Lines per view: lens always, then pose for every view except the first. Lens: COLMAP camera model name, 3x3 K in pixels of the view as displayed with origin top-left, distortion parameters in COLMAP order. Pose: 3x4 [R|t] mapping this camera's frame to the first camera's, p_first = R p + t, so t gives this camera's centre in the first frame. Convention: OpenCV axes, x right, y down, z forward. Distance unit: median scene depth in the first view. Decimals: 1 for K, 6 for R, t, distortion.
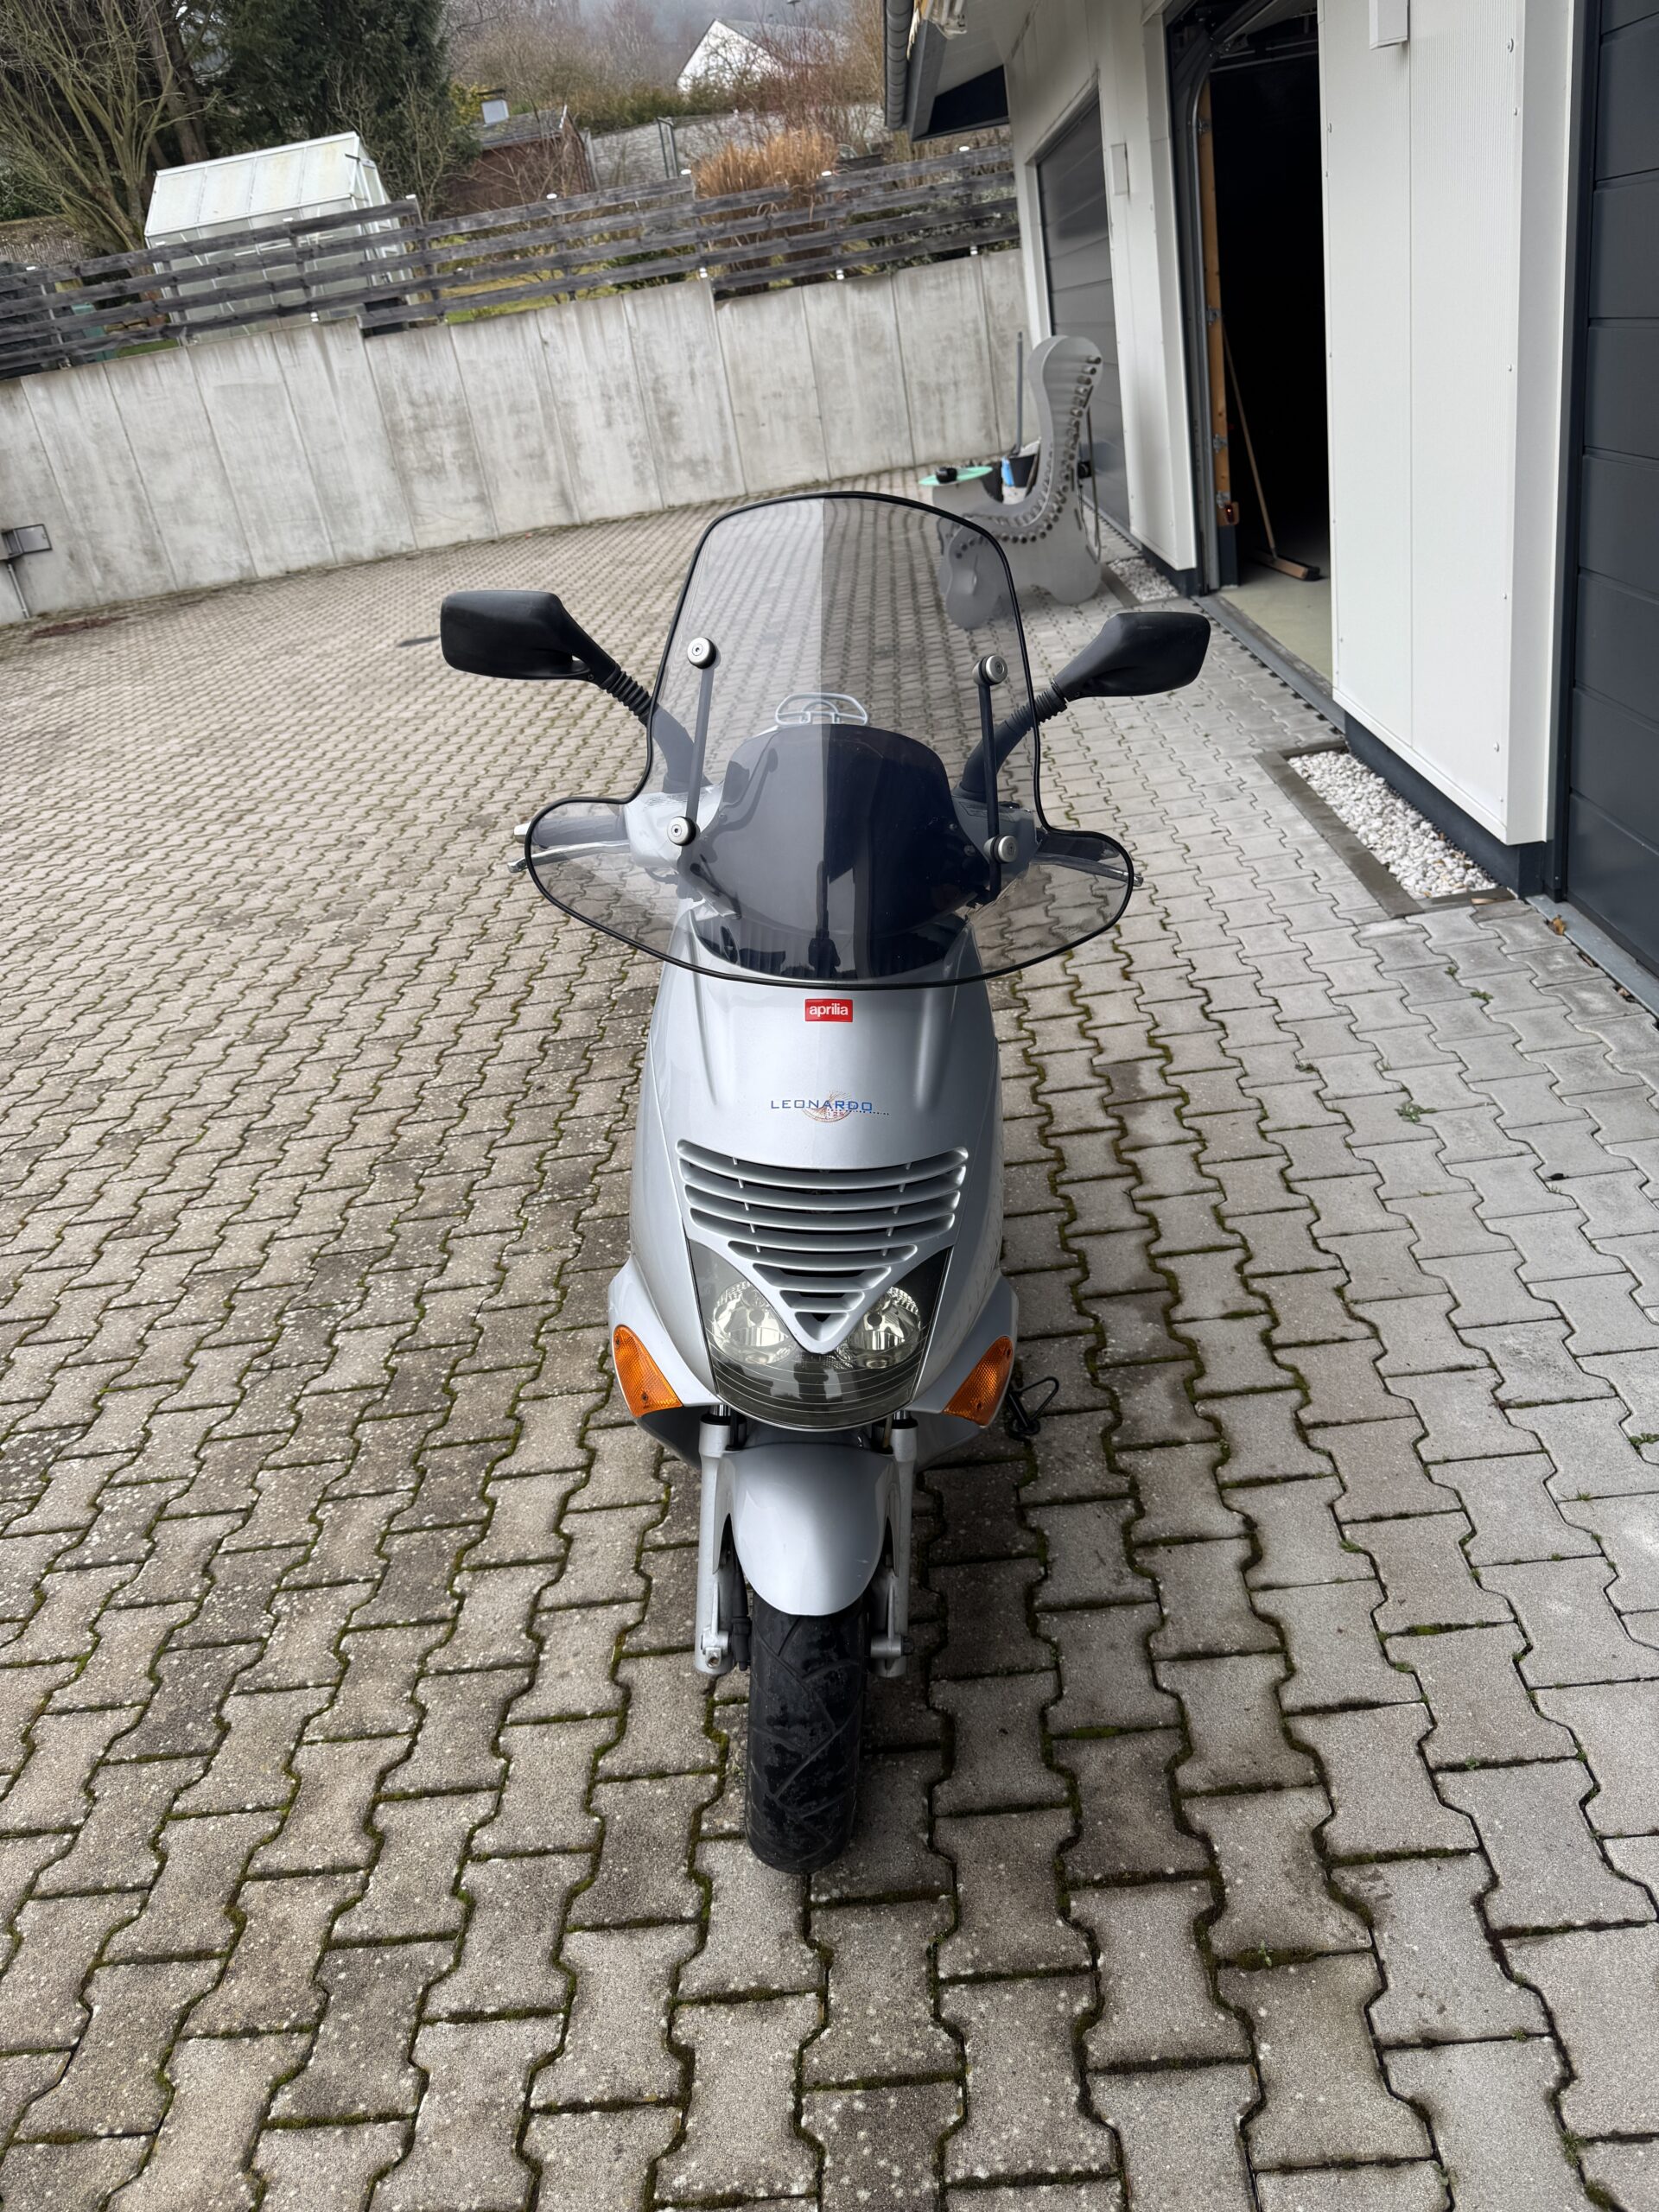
lens RADIAL K [[1545.7, 0, 837.7], [0, 1545.7, 1092.5], [0, 0, 1]] dist [0.023143, -0.023982]
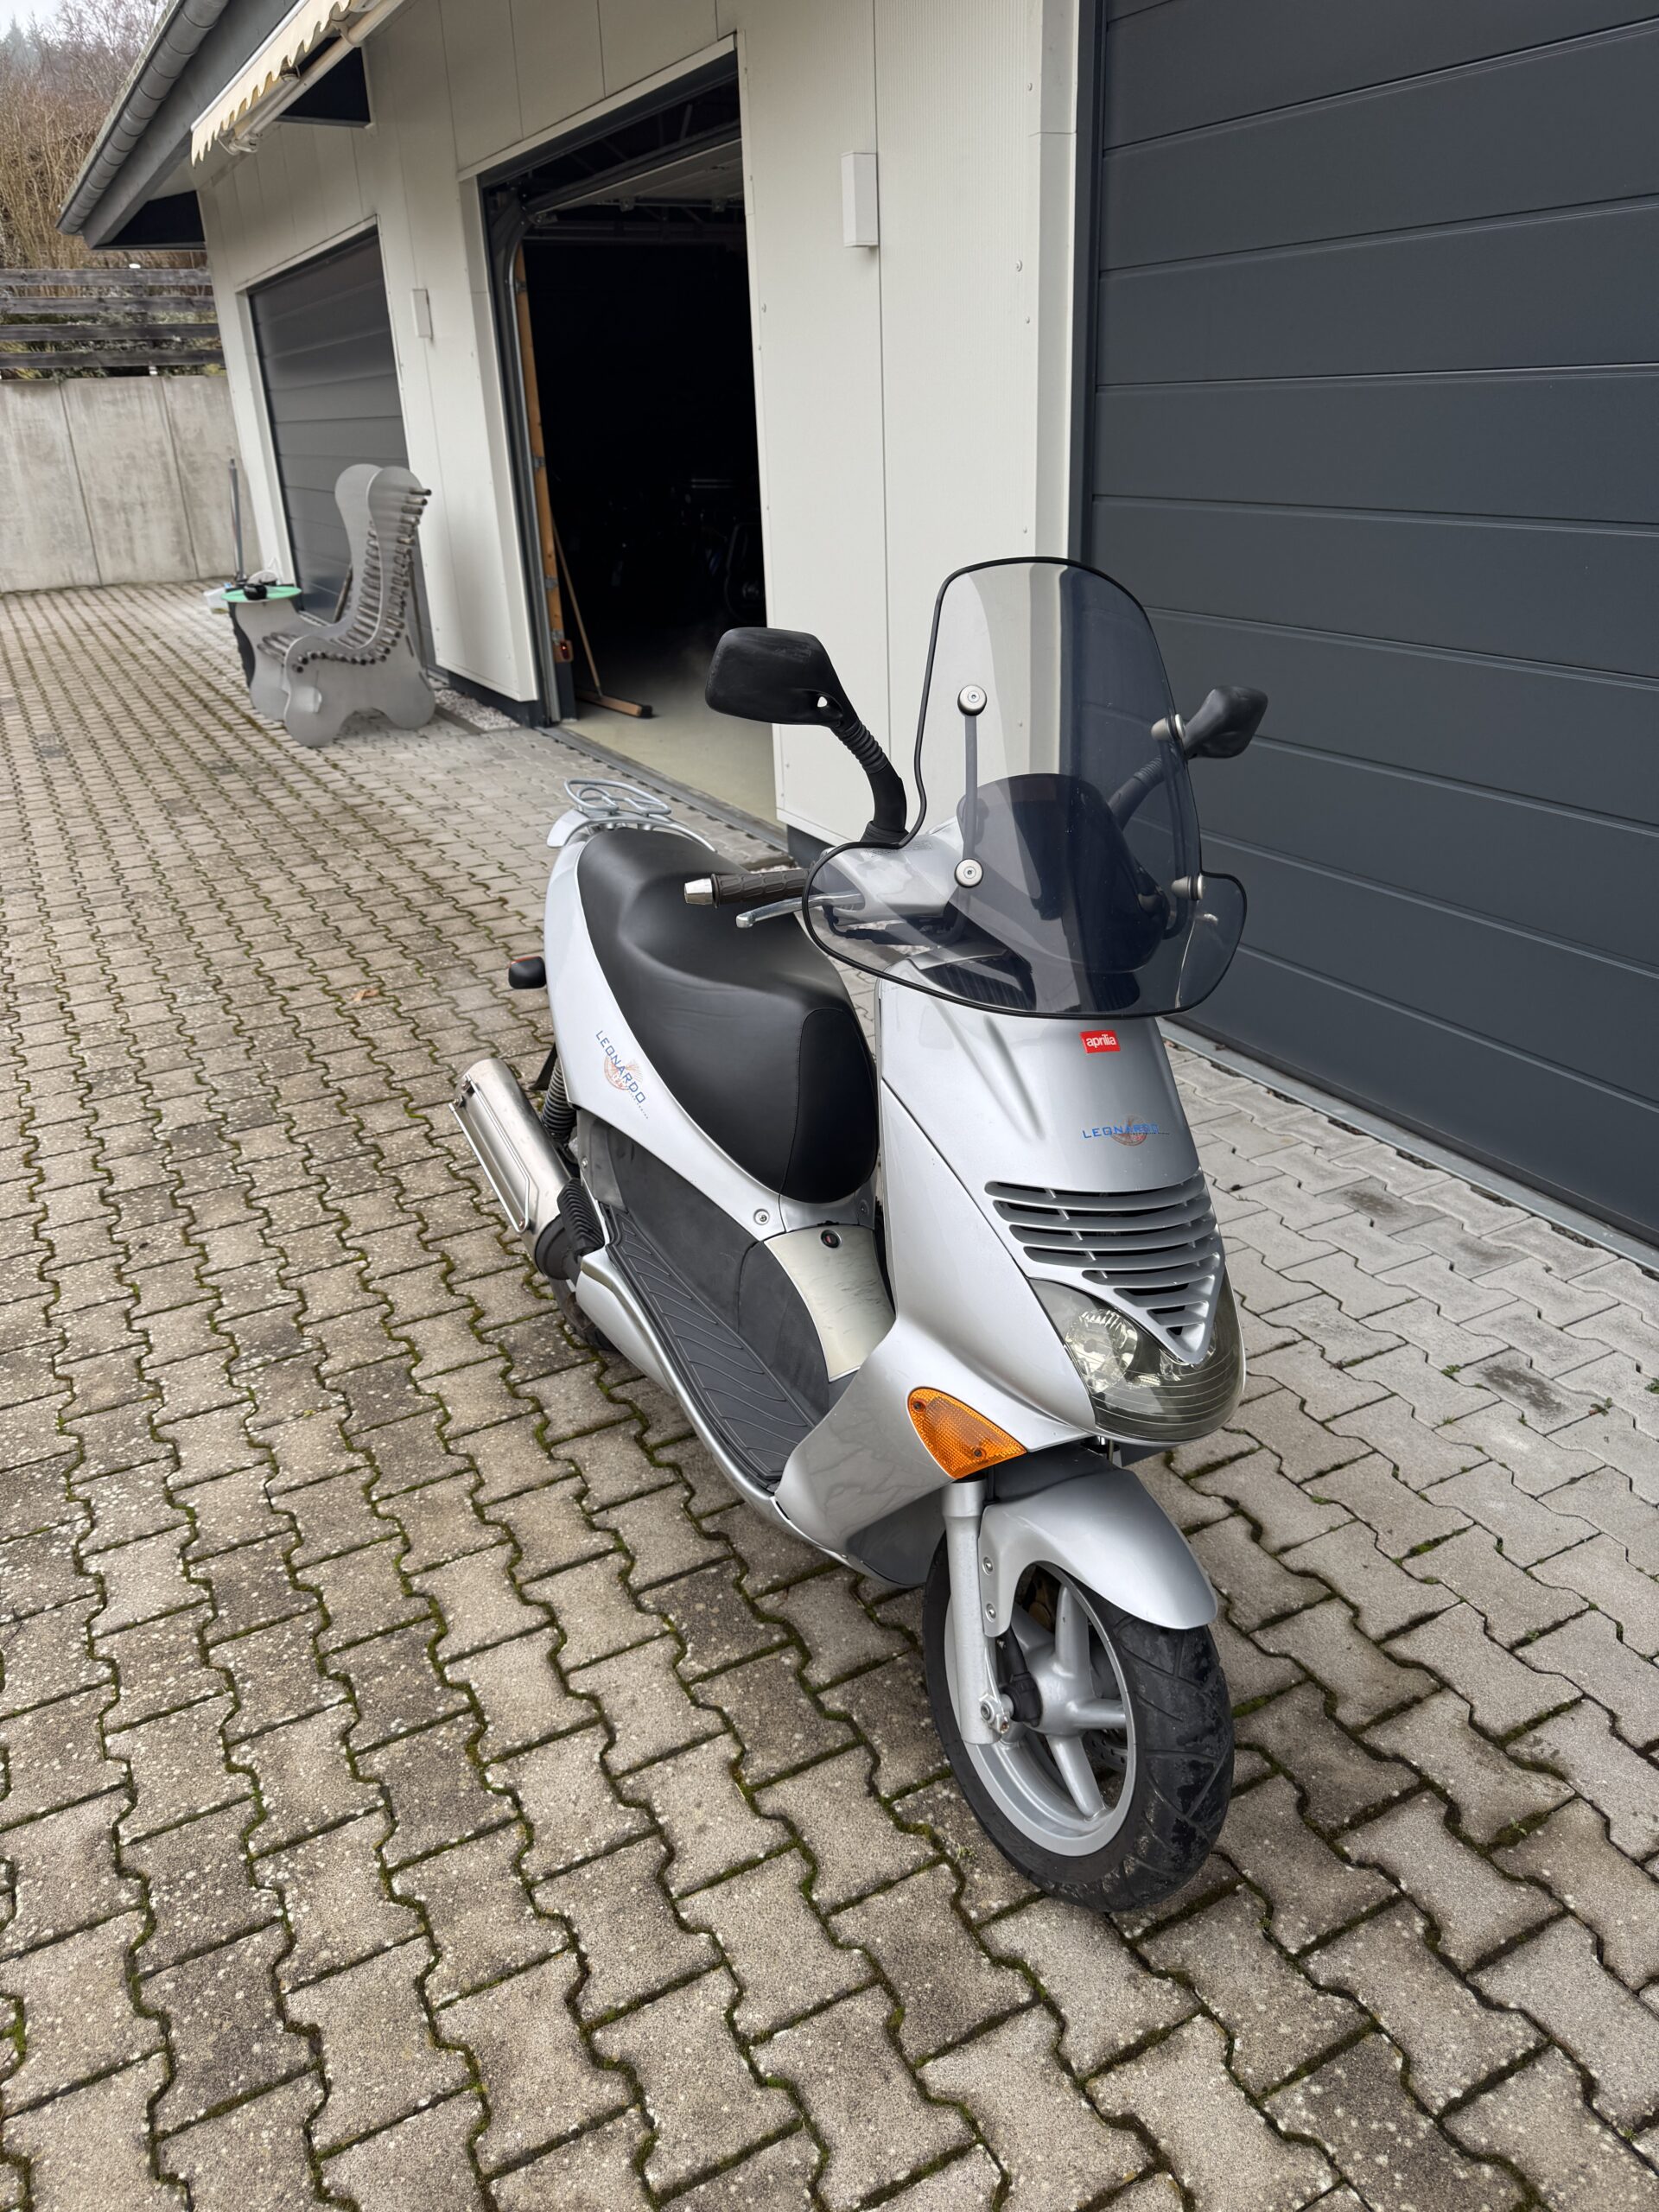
lens RADIAL K [[1545.7, 0, 824.3], [0, 1545.7, 1107.8], [0, 0, 1]] dist [0.023143, -0.023982]
pose [[0.868537, -0.082977, 0.488629, -0.505407], [0.121272, 0.991497, -0.047190, 0.013462], [-0.480559, 0.100244, 0.871214, 0.140165]]
